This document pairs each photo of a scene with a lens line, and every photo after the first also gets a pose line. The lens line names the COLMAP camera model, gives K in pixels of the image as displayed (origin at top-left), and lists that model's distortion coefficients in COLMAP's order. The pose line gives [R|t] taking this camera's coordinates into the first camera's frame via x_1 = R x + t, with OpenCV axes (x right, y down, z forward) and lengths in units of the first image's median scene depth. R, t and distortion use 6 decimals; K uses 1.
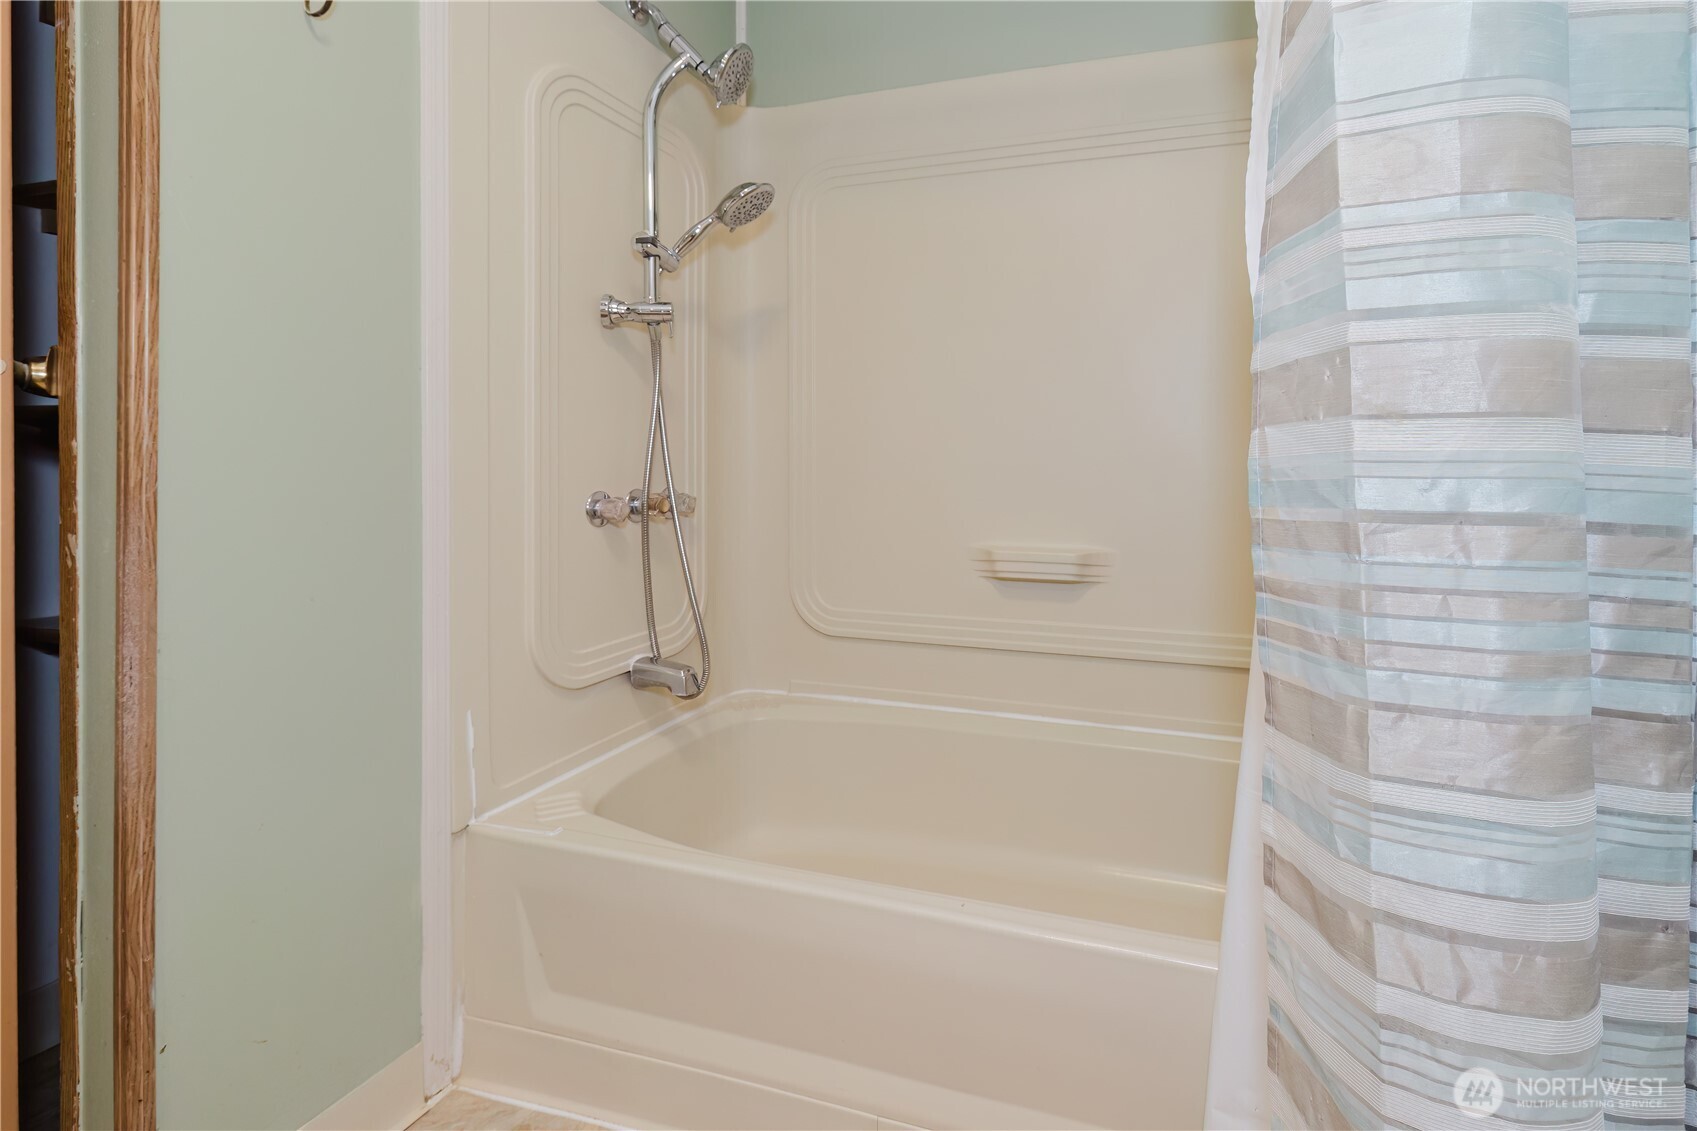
lens RADIAL K [[704.8, 0, 849.4], [0, 704.8, 509.8], [0, 0, 1]] dist [-0.000283, -0.000015]
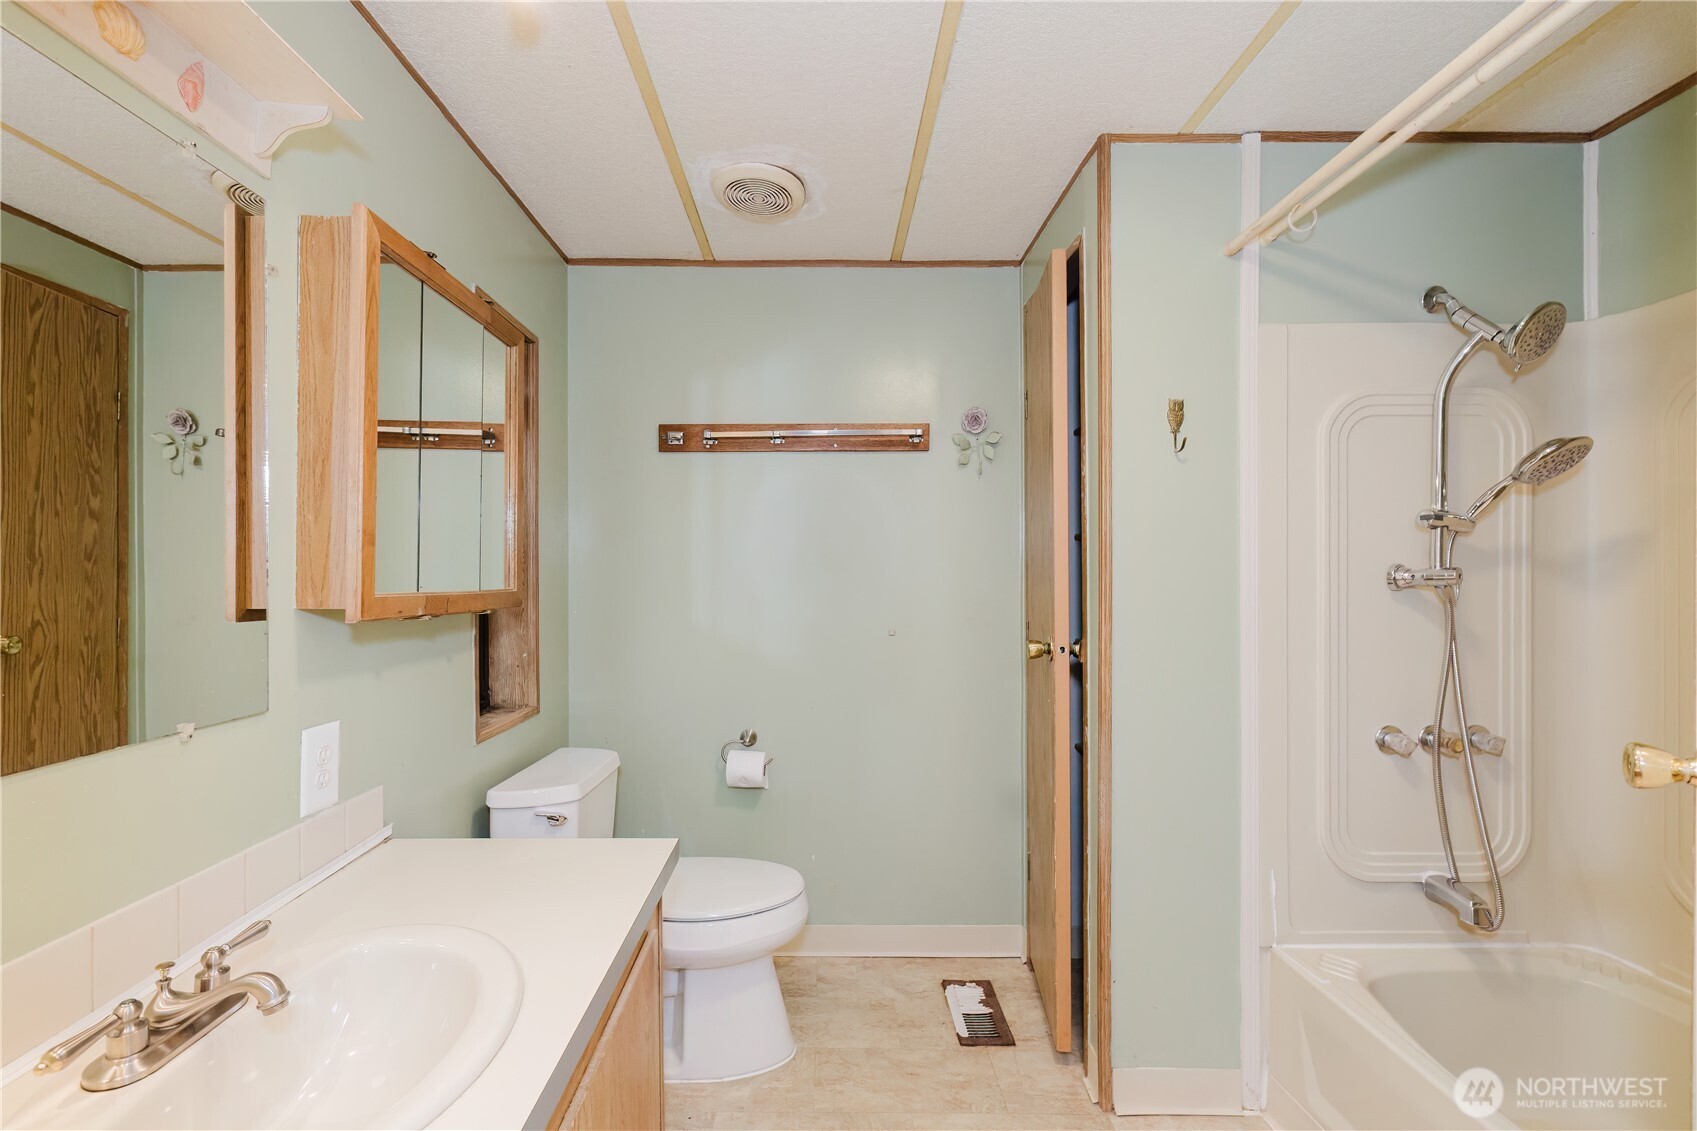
lens RADIAL K [[727.1, 0, 857.0], [0, 727.1, 580.0], [0, 0, 1]] dist [-0.002388, -0.000563]
pose [[0.323831, 0.002776, -0.946111, 0.529030], [0.000882, 0.999994, 0.003236, -0.281065], [0.946115, -0.001882, 0.323827, -0.270896]]
